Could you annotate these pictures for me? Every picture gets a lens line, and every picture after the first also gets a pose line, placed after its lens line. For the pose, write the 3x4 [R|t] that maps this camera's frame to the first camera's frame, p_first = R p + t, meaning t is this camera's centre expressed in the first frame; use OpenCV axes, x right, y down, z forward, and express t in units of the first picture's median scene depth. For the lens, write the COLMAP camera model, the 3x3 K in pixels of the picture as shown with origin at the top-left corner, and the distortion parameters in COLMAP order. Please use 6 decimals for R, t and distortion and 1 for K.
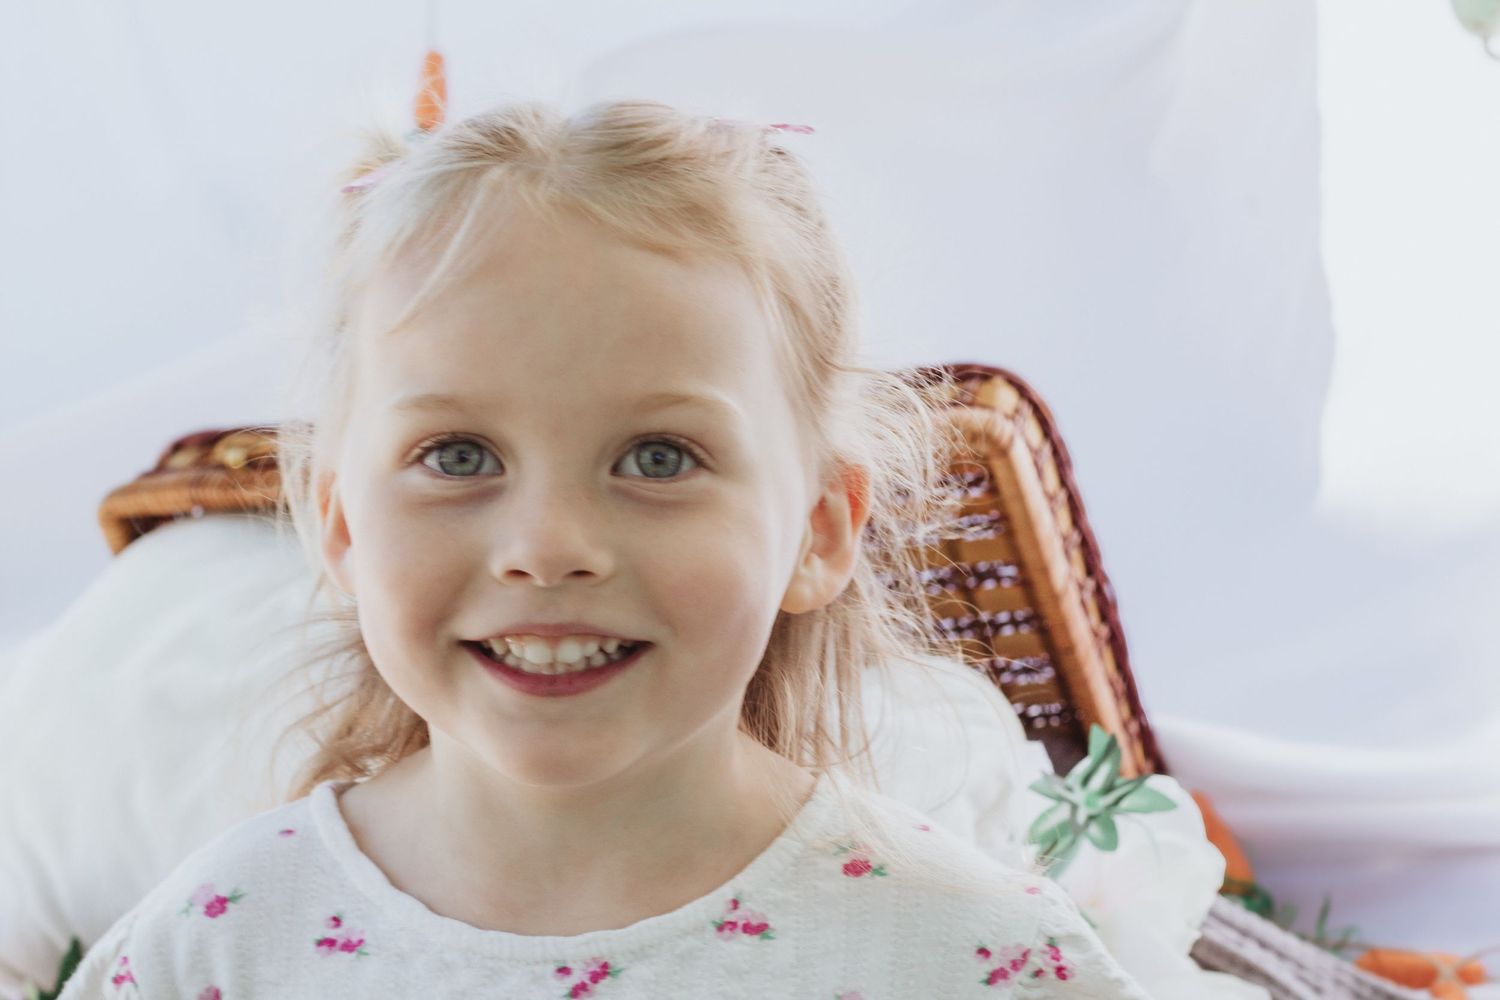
lens RADIAL K [[3419.0, 0, 744.7], [0, 3419.0, 502.2], [0, 0, 1]] dist [-0.117409, 0.000000]
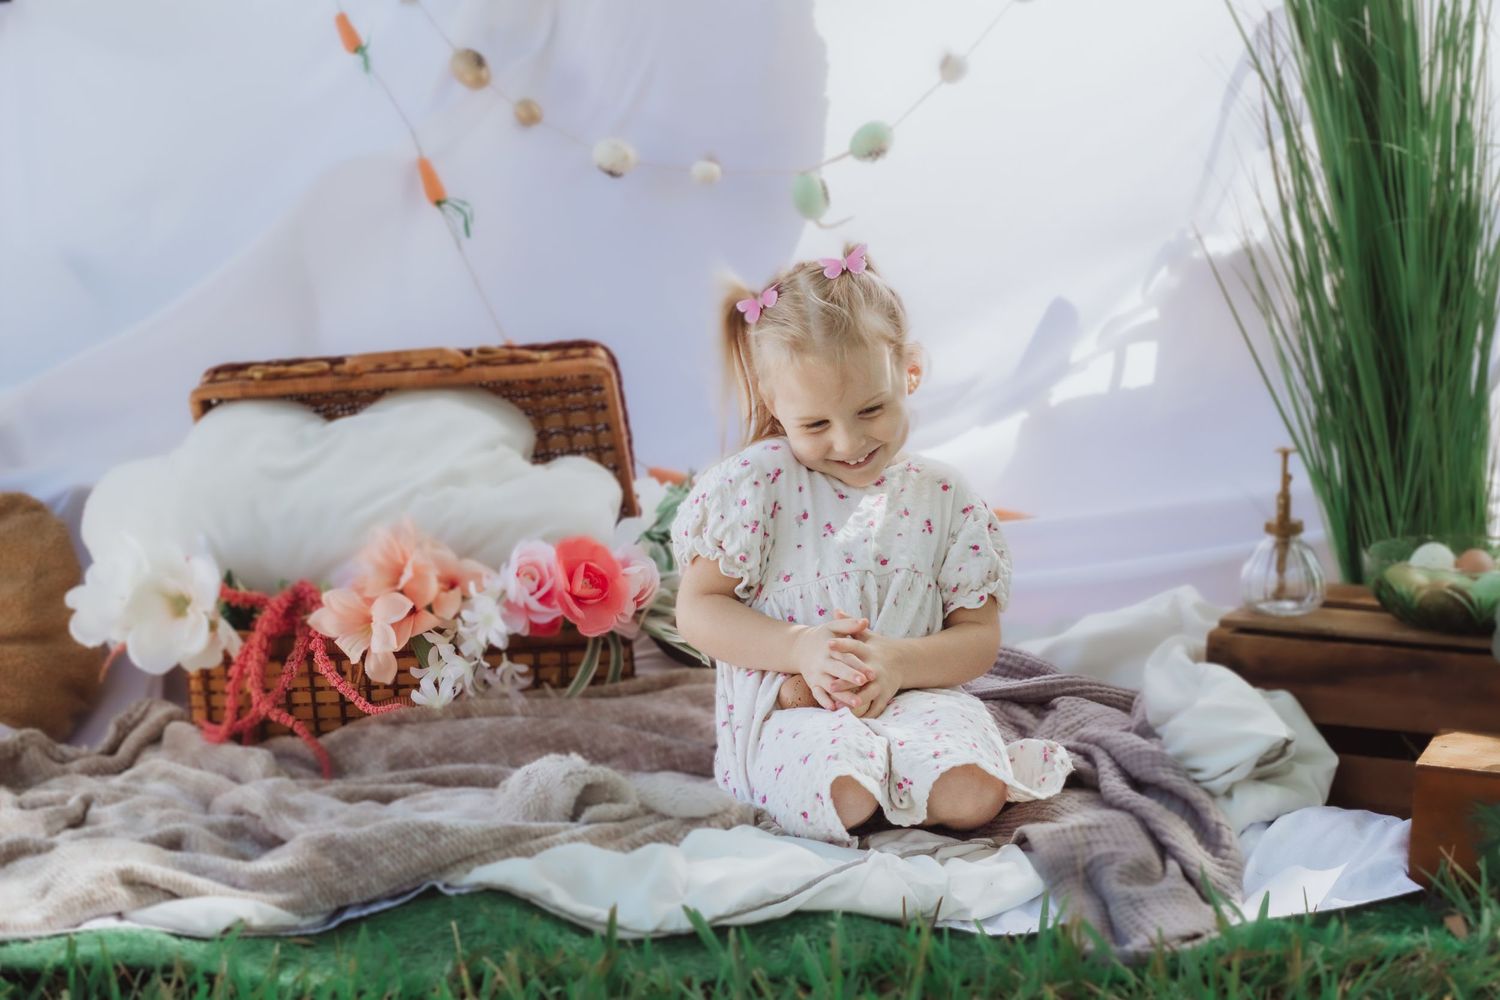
lens RADIAL K [[3419.0, 0, 743.2], [0, 3419.0, 494.4], [0, 0, 1]] dist [-0.117409, 0.000000]
pose [[0.940850, 0.011187, 0.338639, -0.653158], [-0.003923, 0.999747, -0.022130, 0.123295], [-0.338801, 0.019493, 0.940656, -1.338855]]
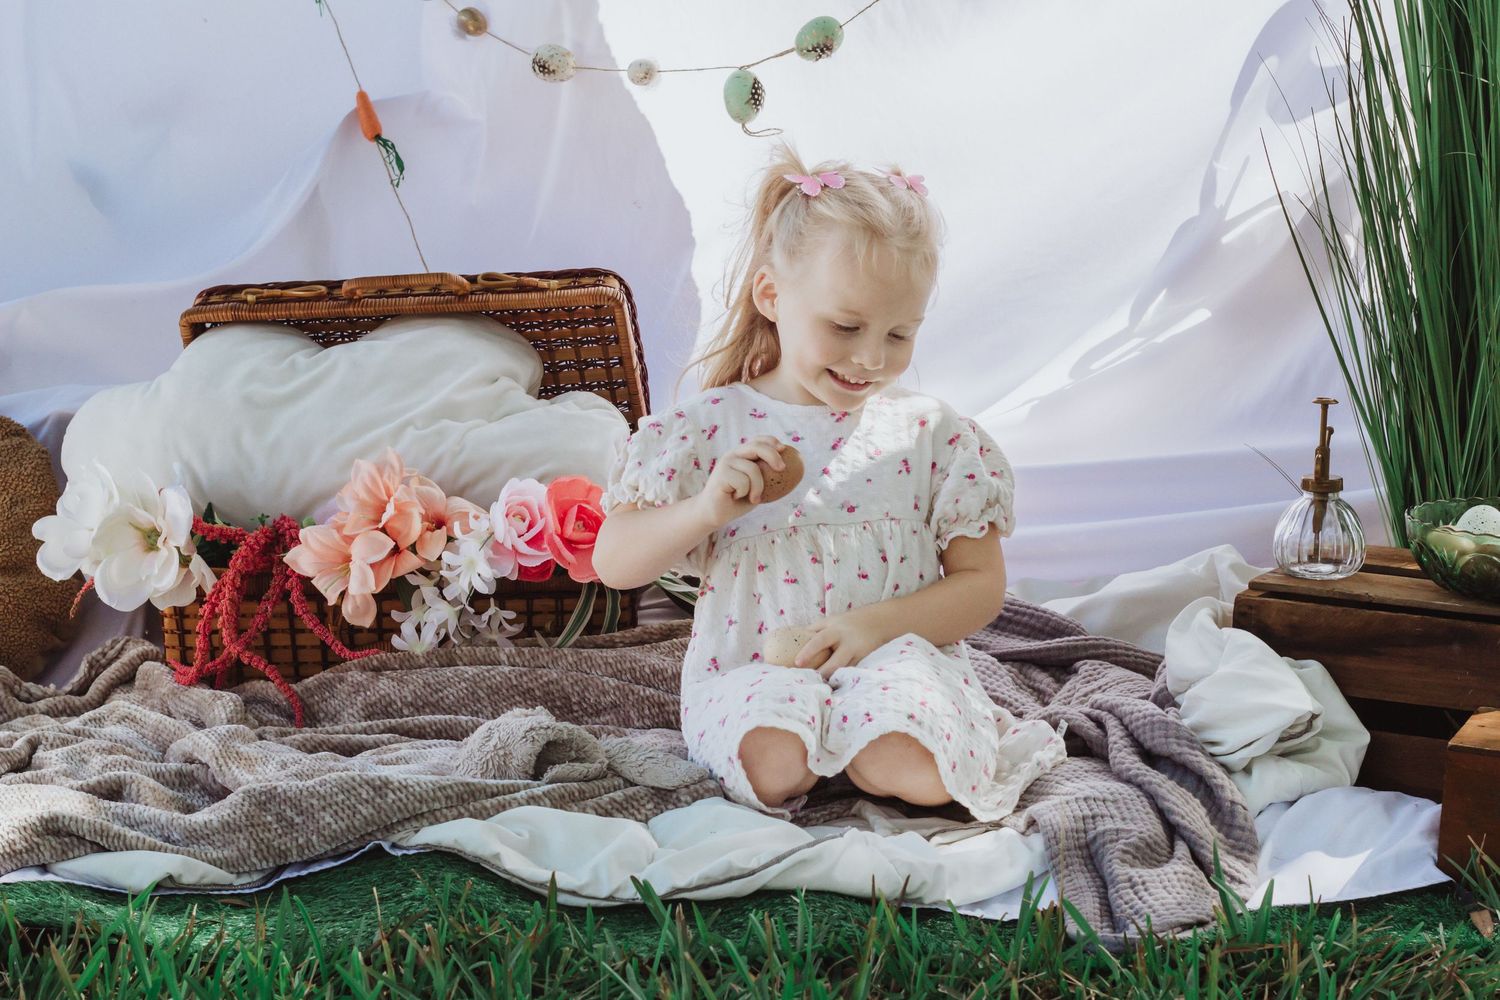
lens RADIAL K [[3419.0, 0, 755.0], [0, 3419.0, 501.4], [0, 0, 1]] dist [-0.117409, 0.000000]
pose [[0.953169, 0.028871, 0.301059, -0.521236], [-0.028739, 0.999575, -0.004866, 0.124495], [-0.301071, -0.004014, 0.953593, -1.233172]]
